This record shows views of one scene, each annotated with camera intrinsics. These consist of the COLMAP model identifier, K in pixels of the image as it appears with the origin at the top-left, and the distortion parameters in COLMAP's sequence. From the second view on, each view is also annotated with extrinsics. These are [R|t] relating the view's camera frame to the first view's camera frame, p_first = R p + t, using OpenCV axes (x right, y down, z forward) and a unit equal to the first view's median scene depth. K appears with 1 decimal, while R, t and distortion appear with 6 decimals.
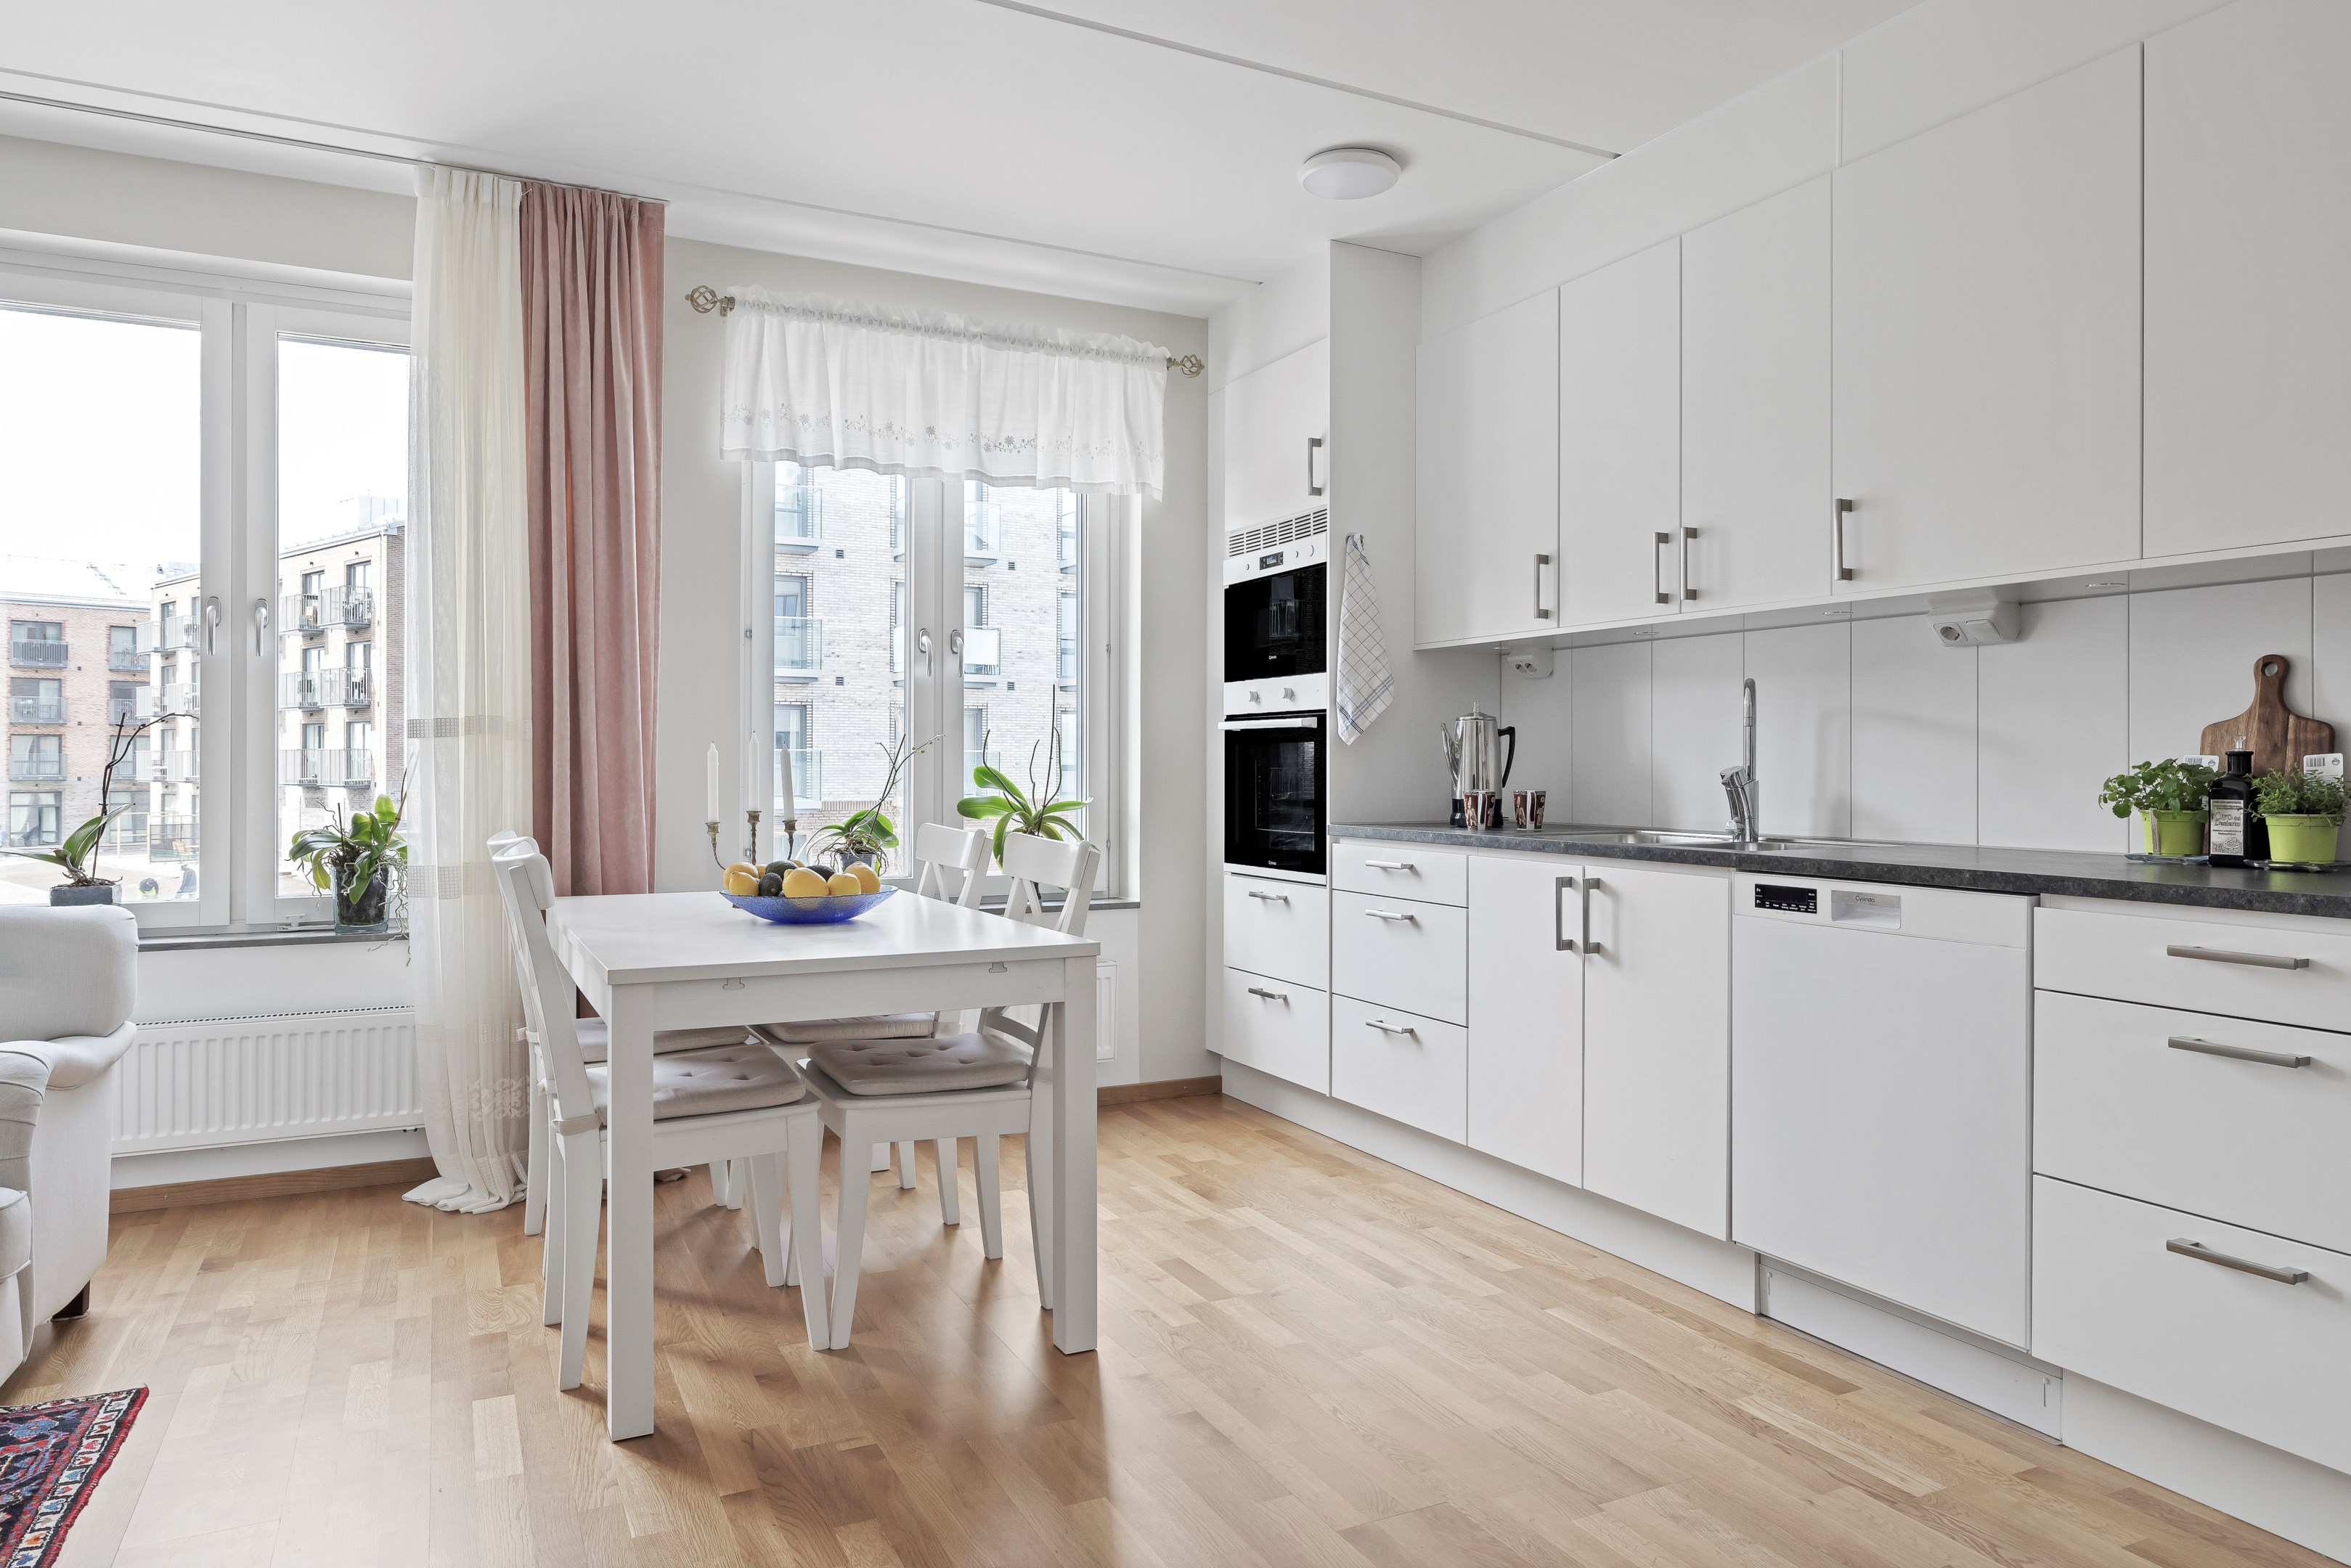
lens RADIAL K [[1486.1, 0, 1171.0], [0, 1486.1, 763.9], [0, 0, 1]] dist [-0.002537, 0.002797]
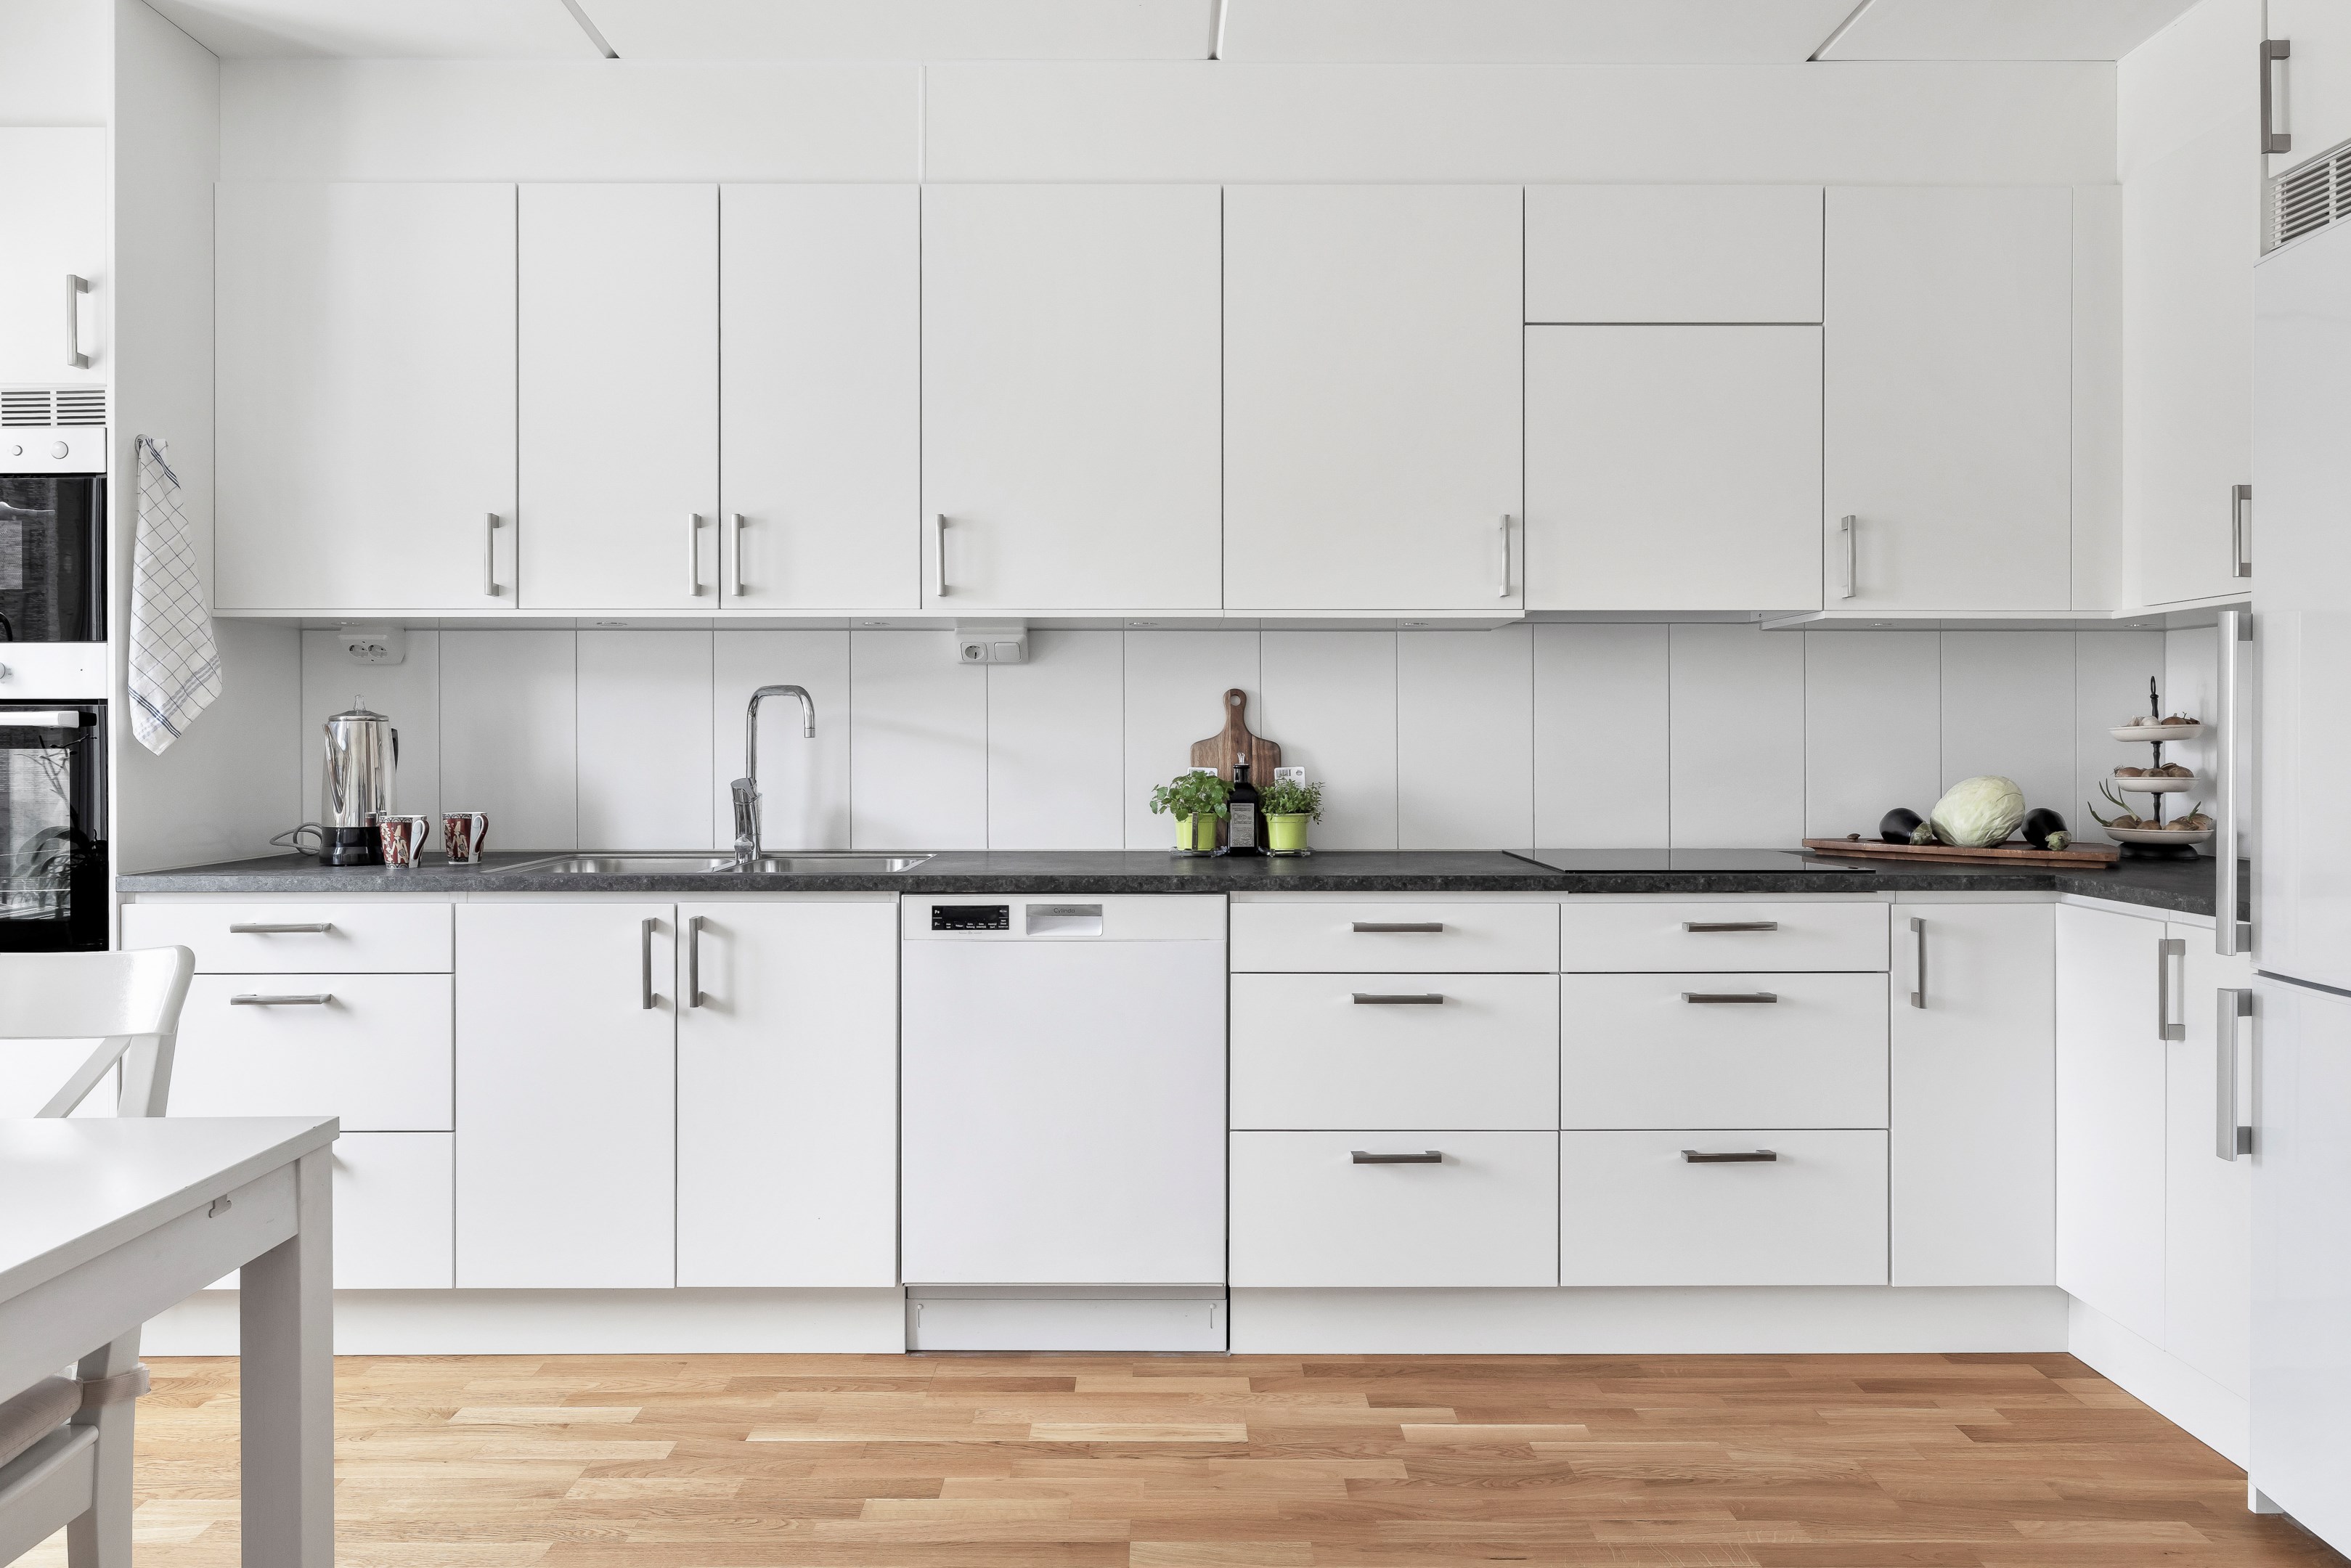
lens RADIAL K [[1526.2, 0, 1174.3], [0, 1526.2, 746.9], [0, 0, 1]] dist [-0.003281, -0.001068]
pose [[0.439031, -0.004941, 0.898458, -0.357564], [0.001835, 0.999988, 0.004603, -0.022391], [-0.898470, -0.000372, 0.439035, 0.354199]]
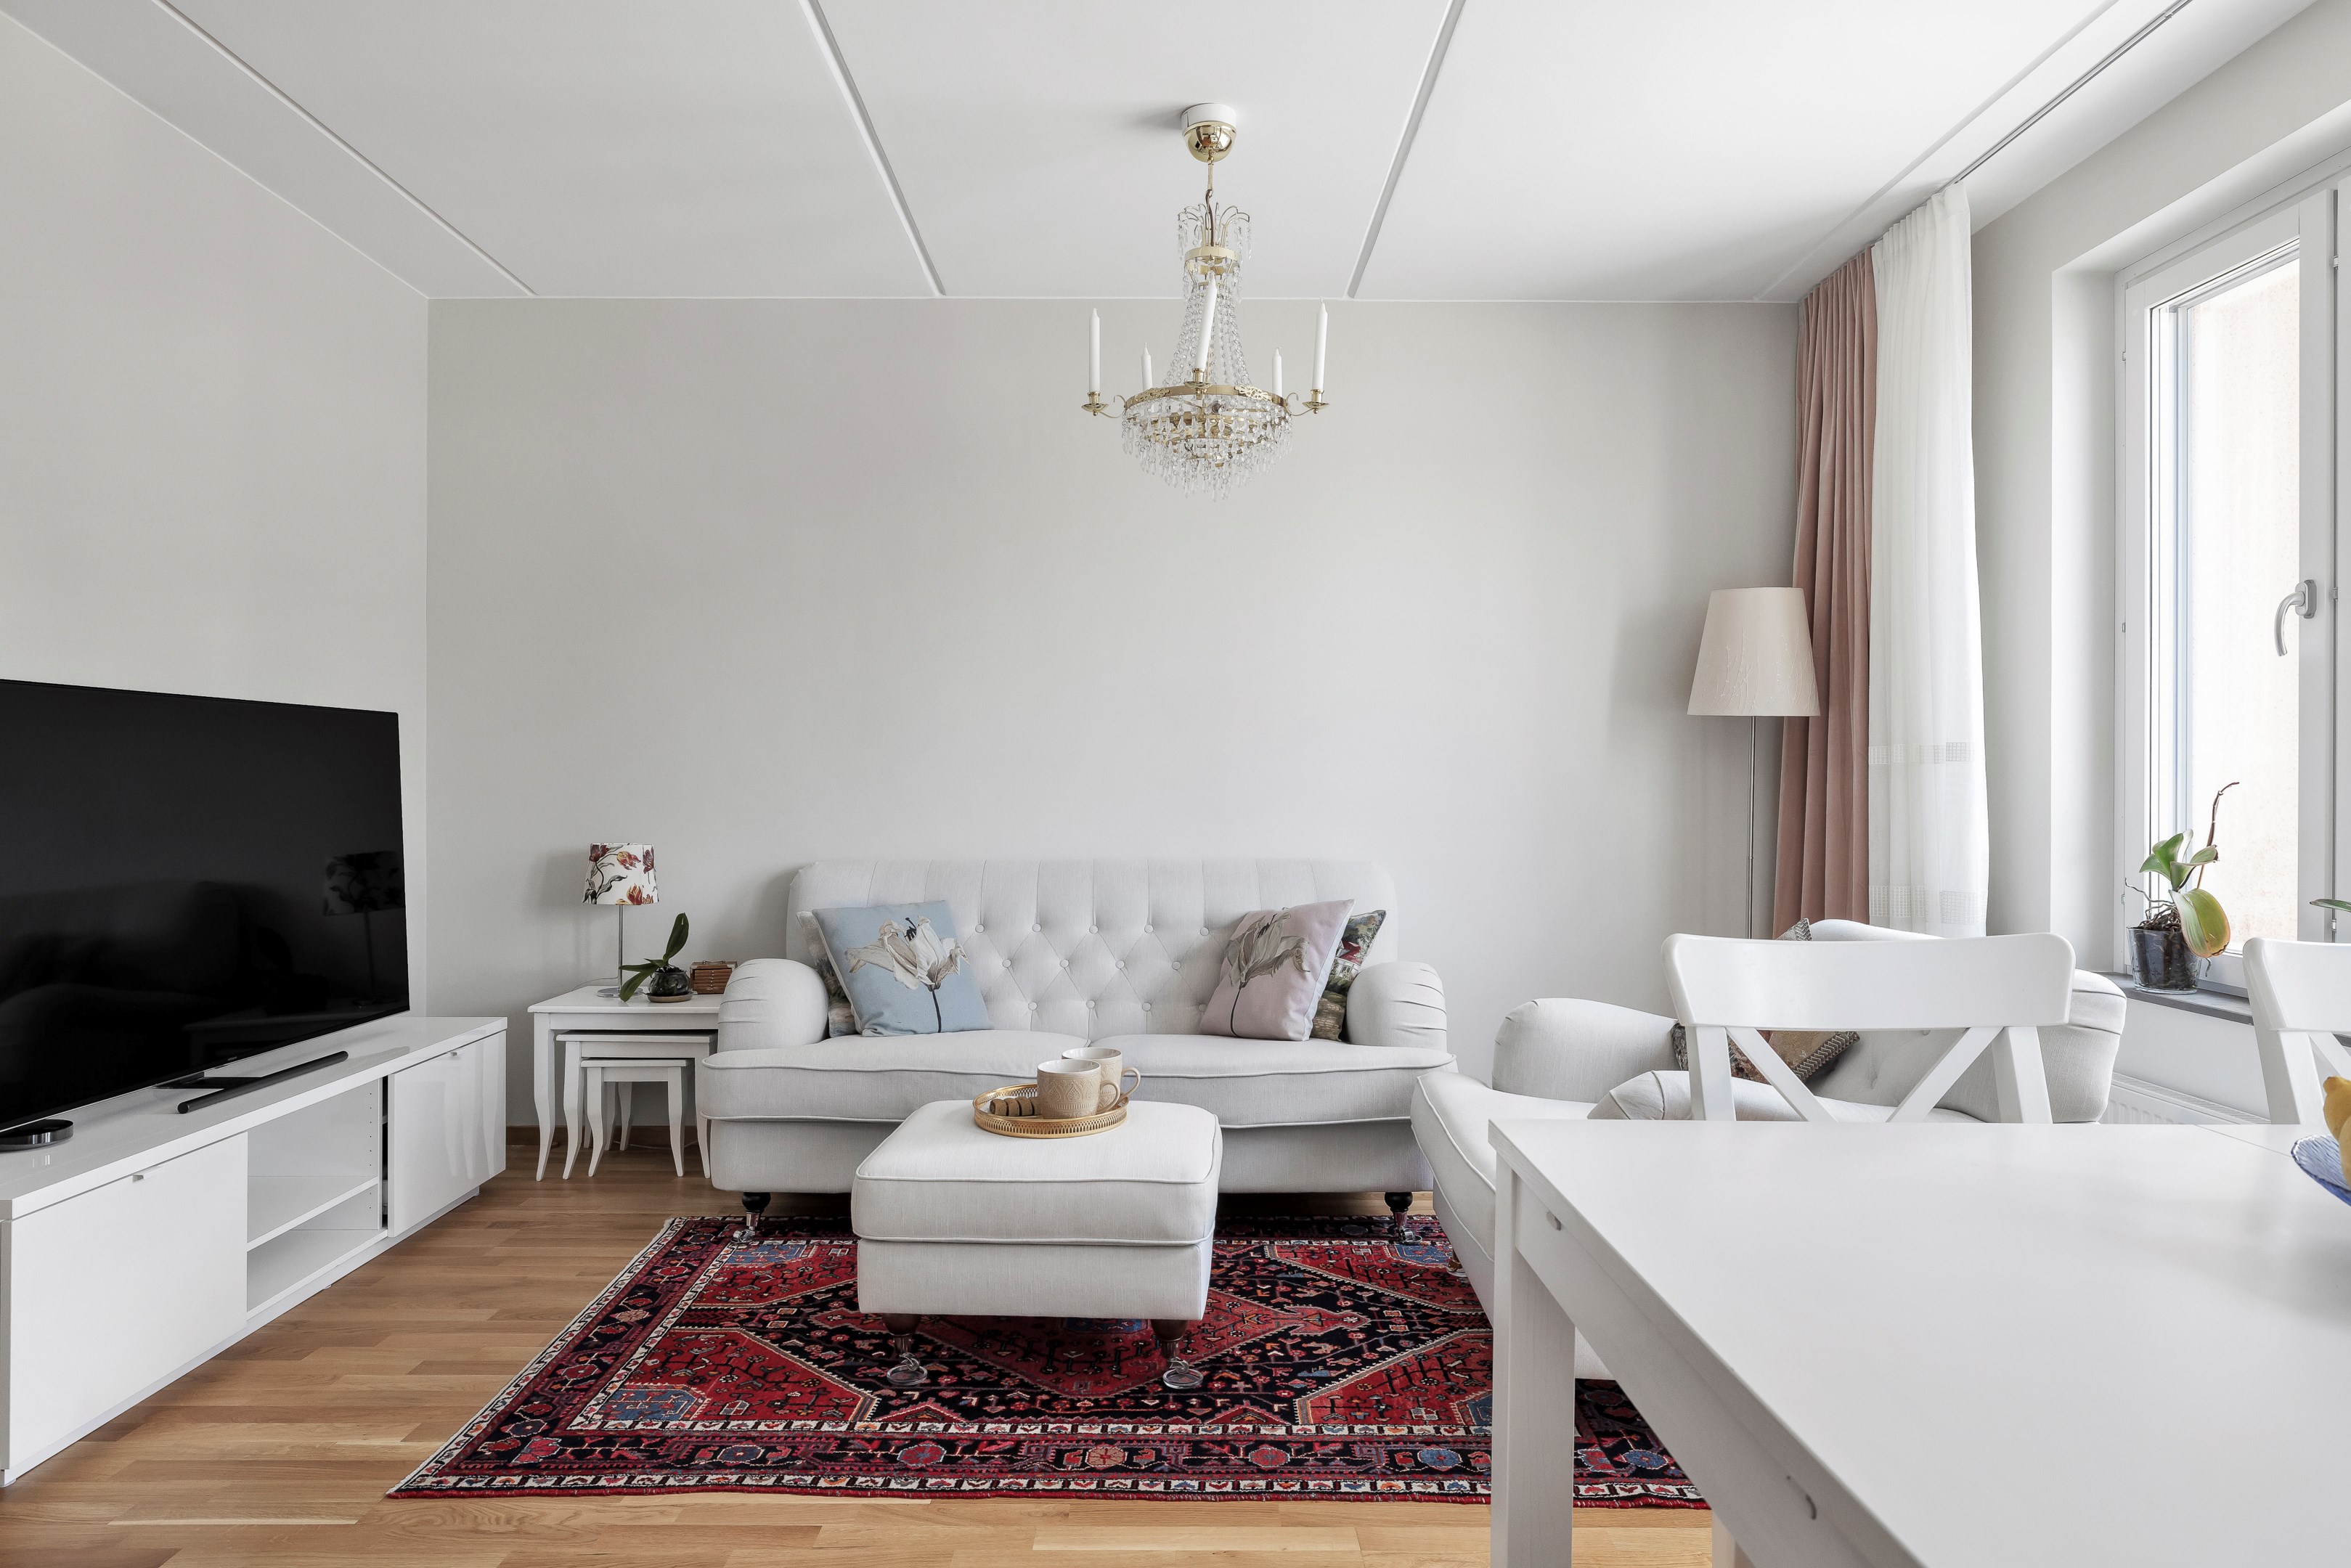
lens RADIAL K [[1388.2, 0, 1175.5], [0, 1388.2, 784.0], [0, 0, 1]] dist [-0.000994, 0.001065]
pose [[-0.443335, -0.003141, -0.896350, 0.145868], [-0.004244, 0.999990, -0.001405, -0.001408], [0.896346, 0.003181, -0.443344, 0.794105]]
